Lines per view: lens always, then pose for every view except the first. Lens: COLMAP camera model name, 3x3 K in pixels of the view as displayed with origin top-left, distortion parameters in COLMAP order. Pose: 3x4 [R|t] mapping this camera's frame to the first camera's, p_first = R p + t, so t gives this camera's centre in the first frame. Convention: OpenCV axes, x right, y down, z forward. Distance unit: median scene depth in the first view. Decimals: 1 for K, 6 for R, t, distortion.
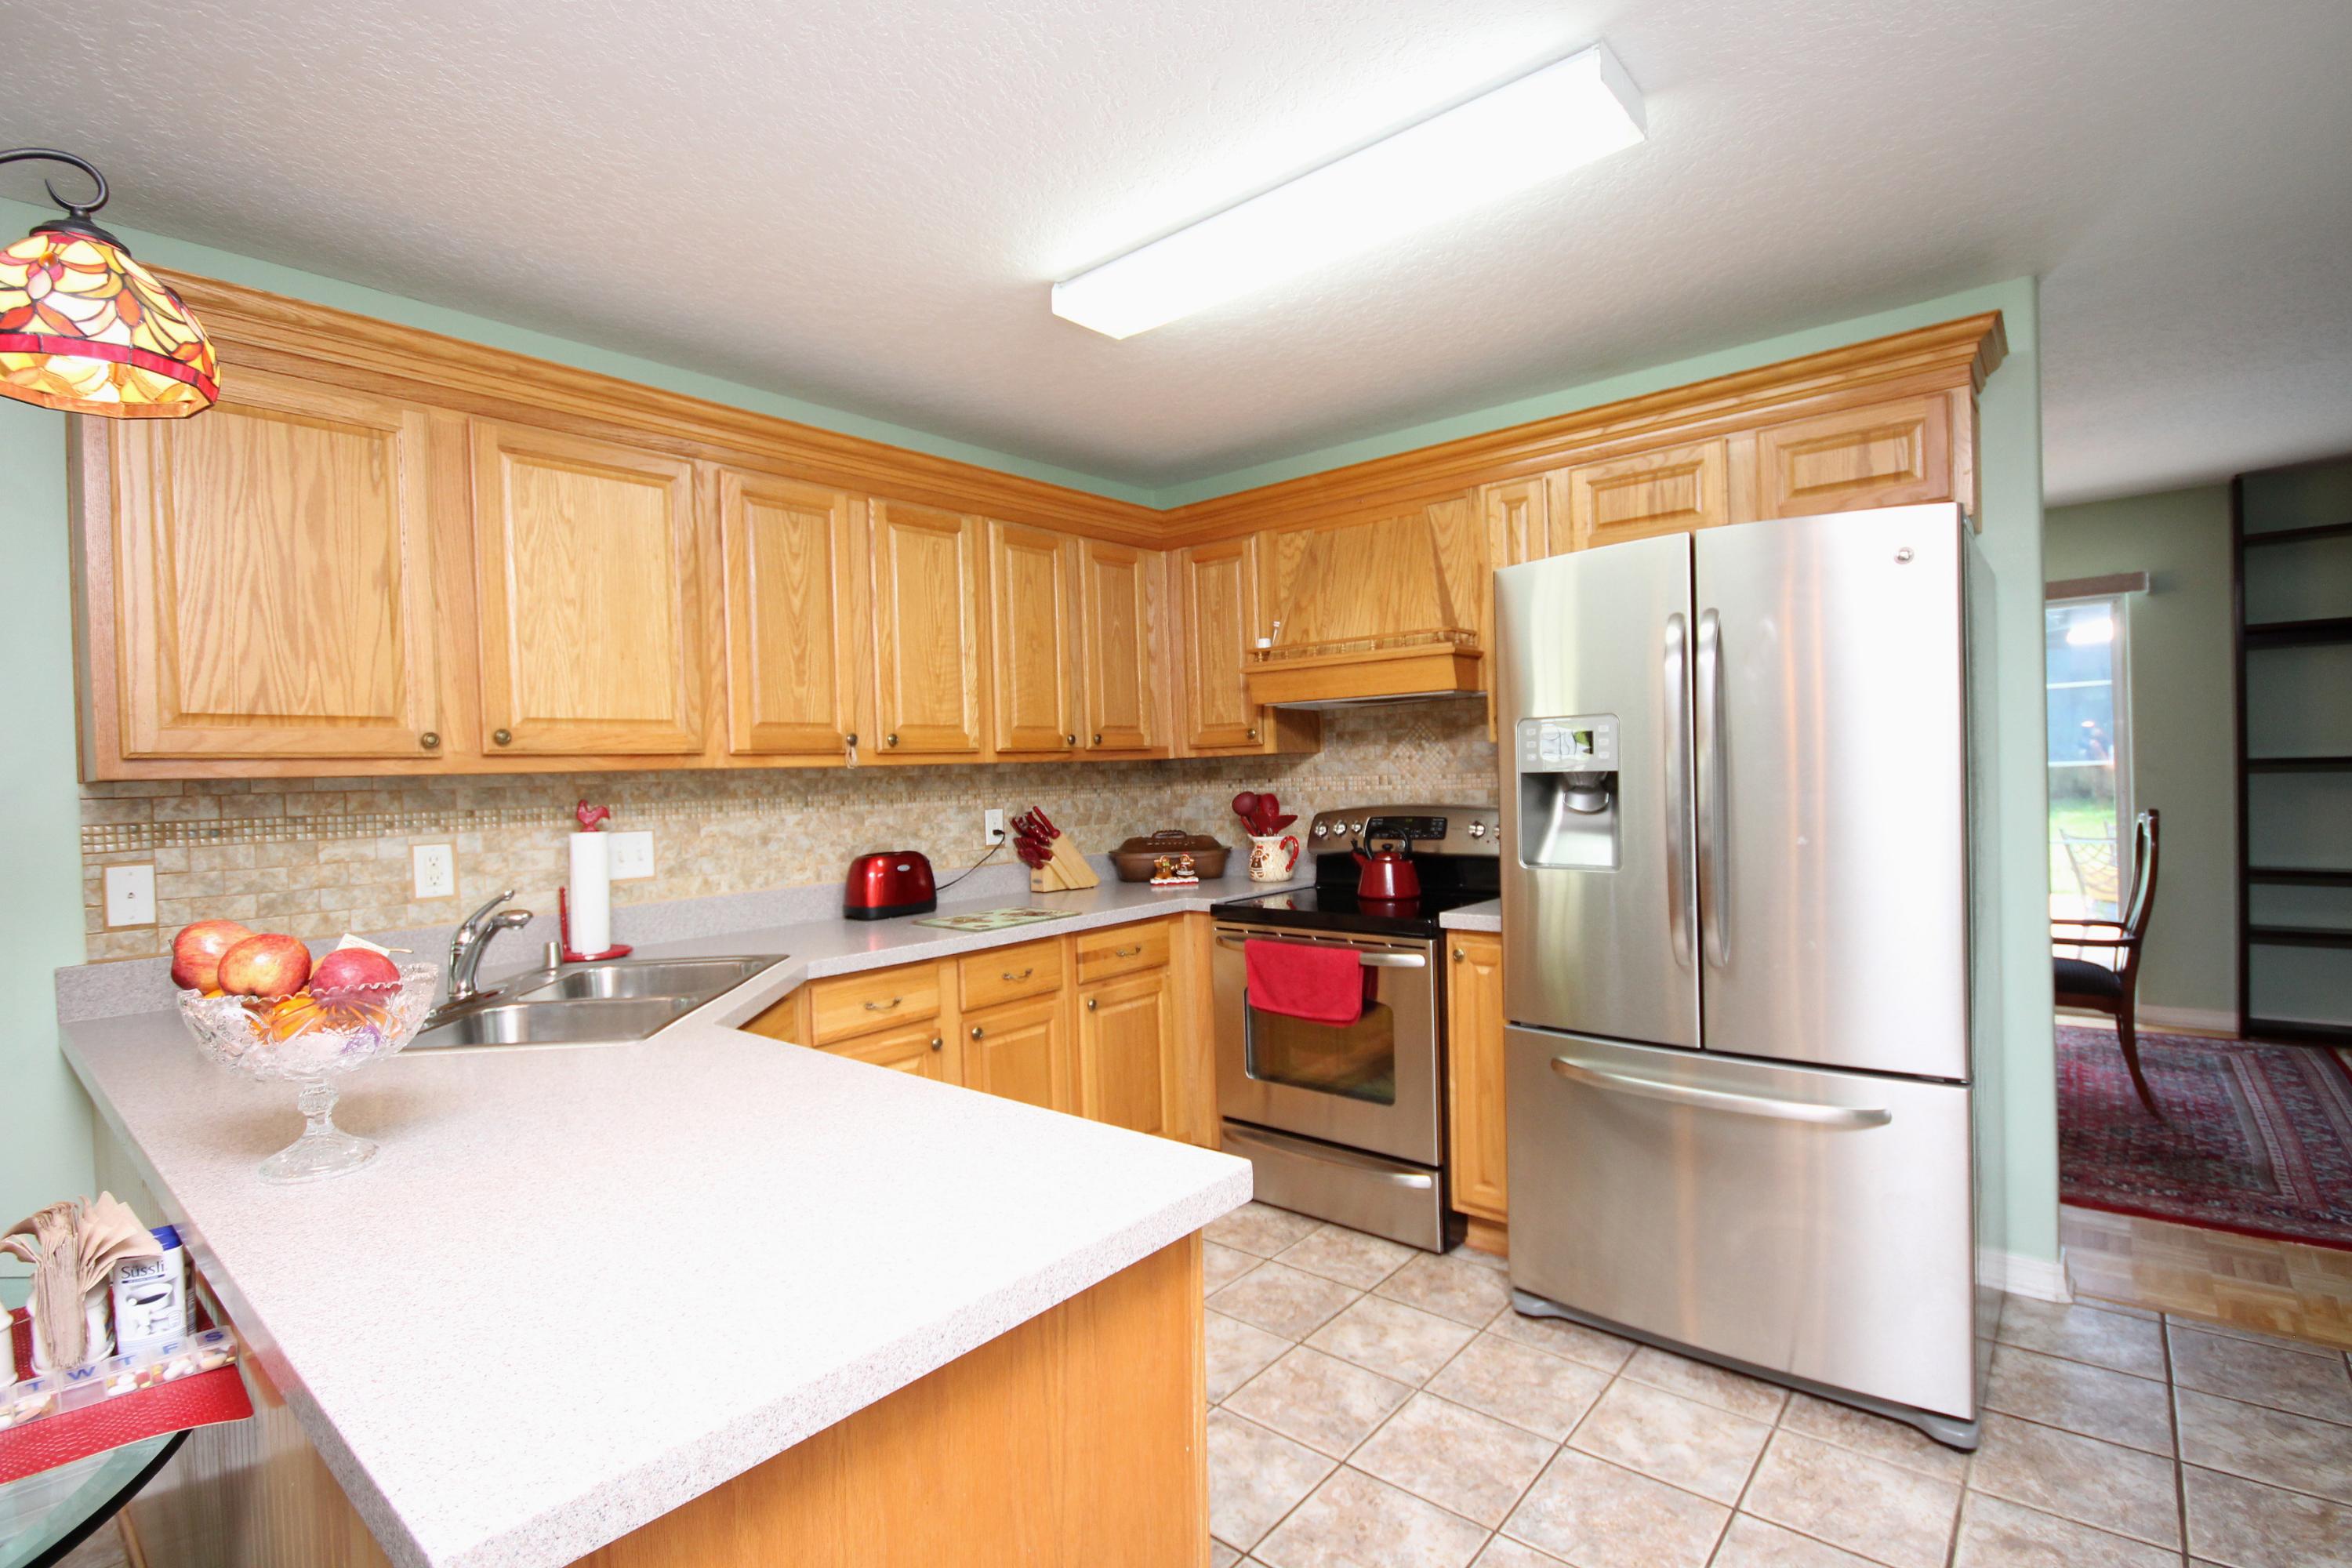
lens RADIAL K [[1087.0, 0, 1186.8], [0, 1087.0, 788.1], [0, 0, 1]] dist [-0.001671, -0.001831]
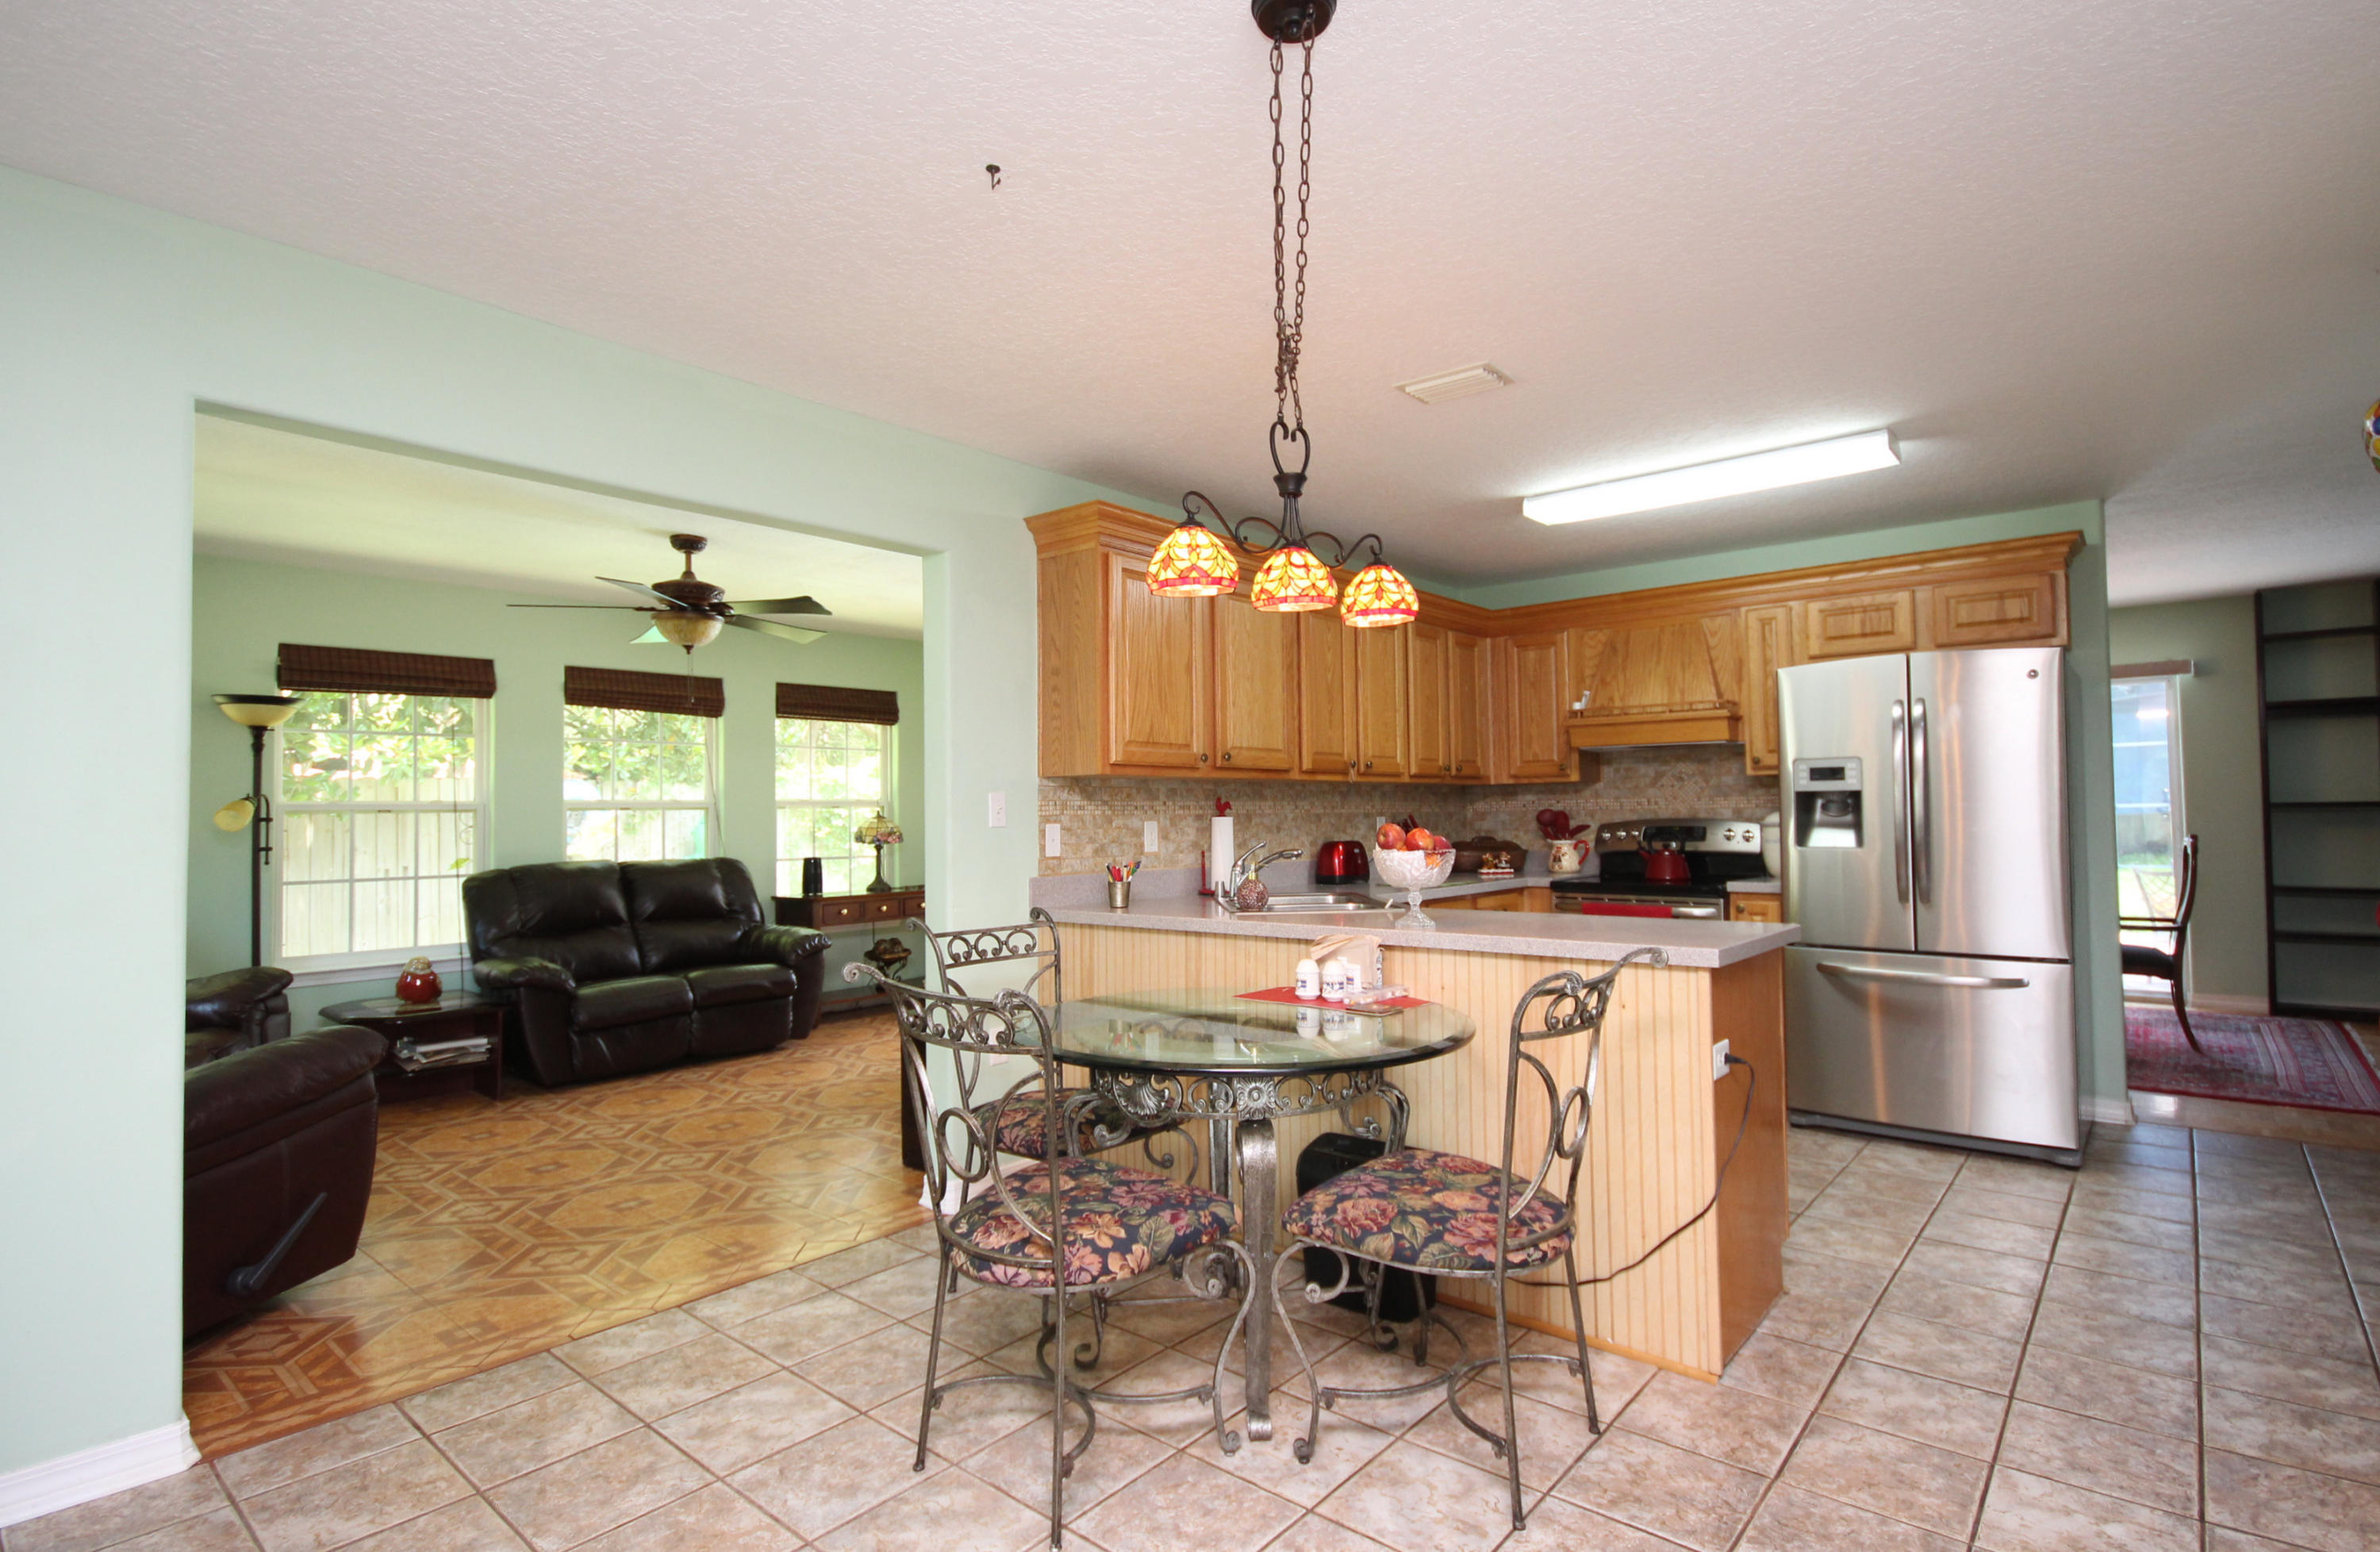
lens RADIAL K [[1137.6, 0, 1215.0], [0, 1137.6, 780.5], [0, 0, 1]] dist [-0.001170, -0.001500]
pose [[0.999800, 0.019205, -0.005546, -0.483955], [-0.019446, 0.998691, -0.047307, 0.058664], [0.004630, 0.047406, 0.998865, -0.627917]]
